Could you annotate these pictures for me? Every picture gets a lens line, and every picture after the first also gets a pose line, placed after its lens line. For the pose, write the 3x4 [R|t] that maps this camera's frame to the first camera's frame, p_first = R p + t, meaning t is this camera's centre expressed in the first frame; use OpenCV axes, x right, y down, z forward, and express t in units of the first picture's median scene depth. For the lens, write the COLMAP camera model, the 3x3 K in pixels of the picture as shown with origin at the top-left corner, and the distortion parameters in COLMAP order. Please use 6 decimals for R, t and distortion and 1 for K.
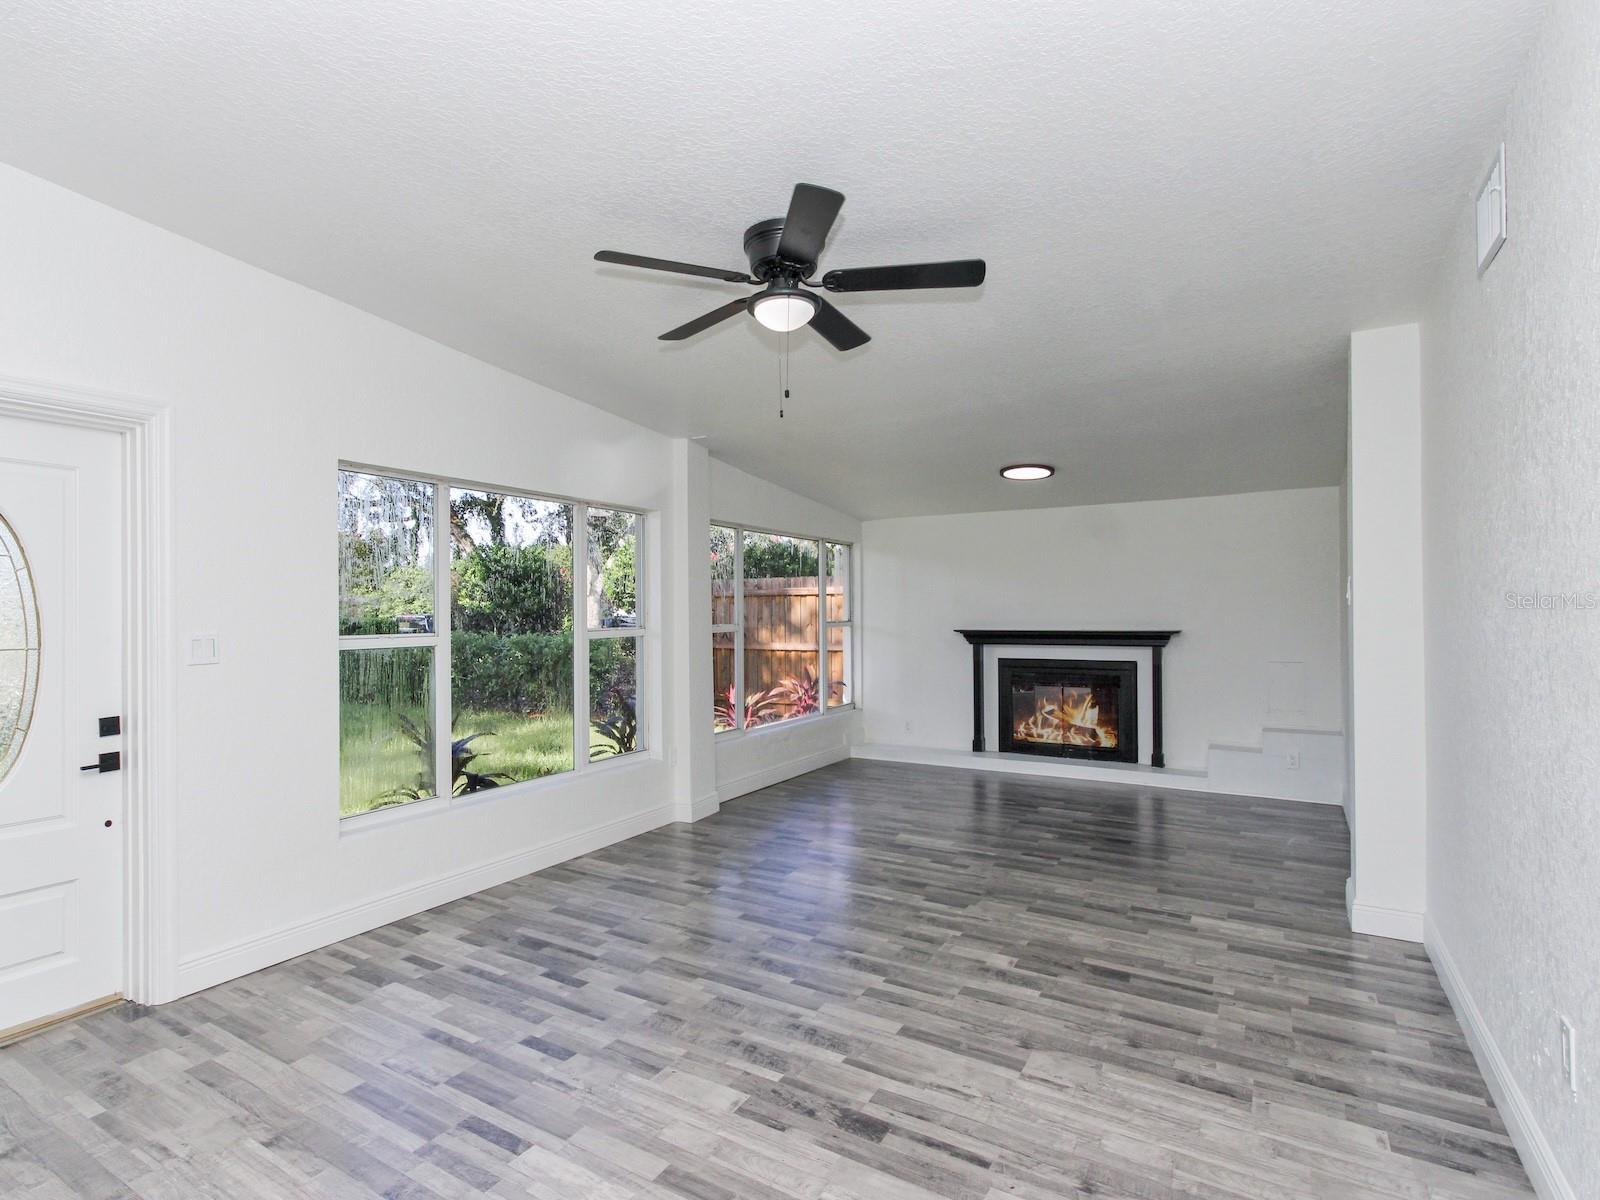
lens RADIAL K [[773.3, 0, 744.3], [0, 773.3, 609.9], [0, 0, 1]] dist [-0.002672, -0.000442]
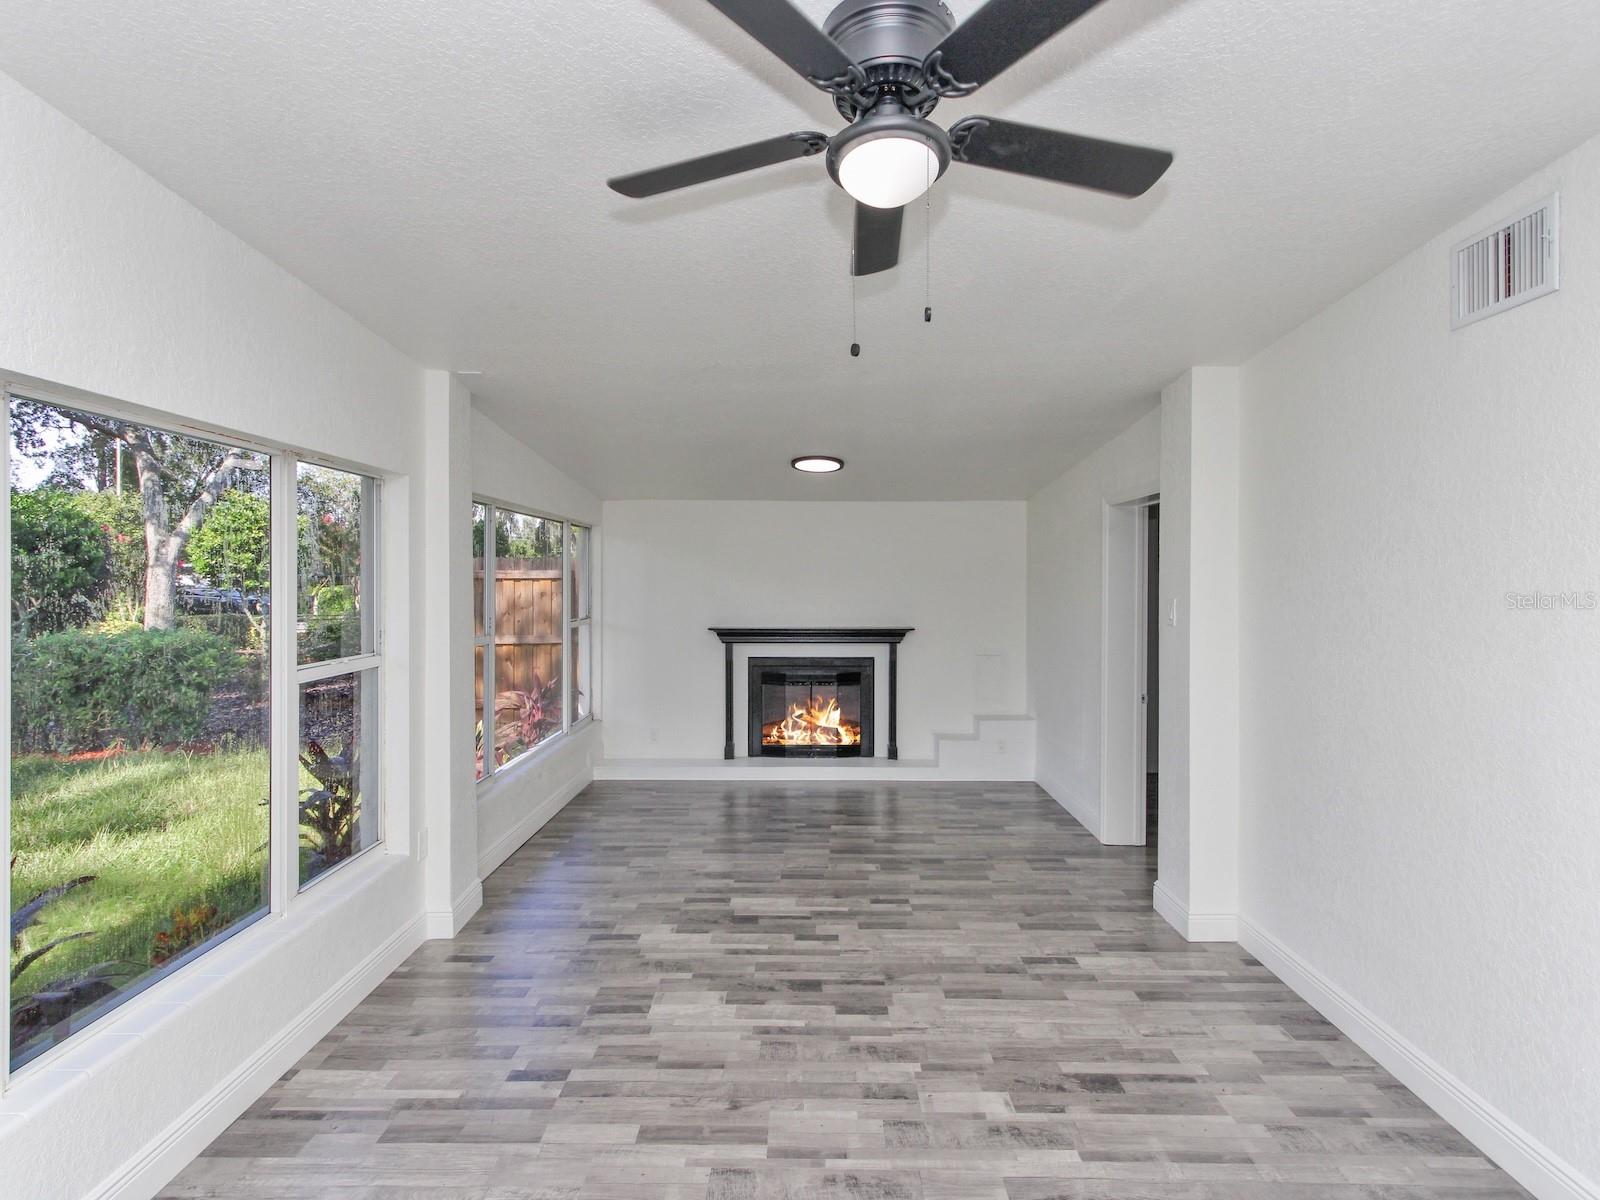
lens RADIAL K [[767.1, 0, 791.7], [0, 767.1, 595.2], [0, 0, 1]] dist [0.004107, 0.001380]
pose [[0.871146, 0.010162, 0.490919, -0.152031], [-0.017353, 0.999798, 0.010099, -0.041237], [-0.490717, -0.017317, 0.871147, 0.285056]]
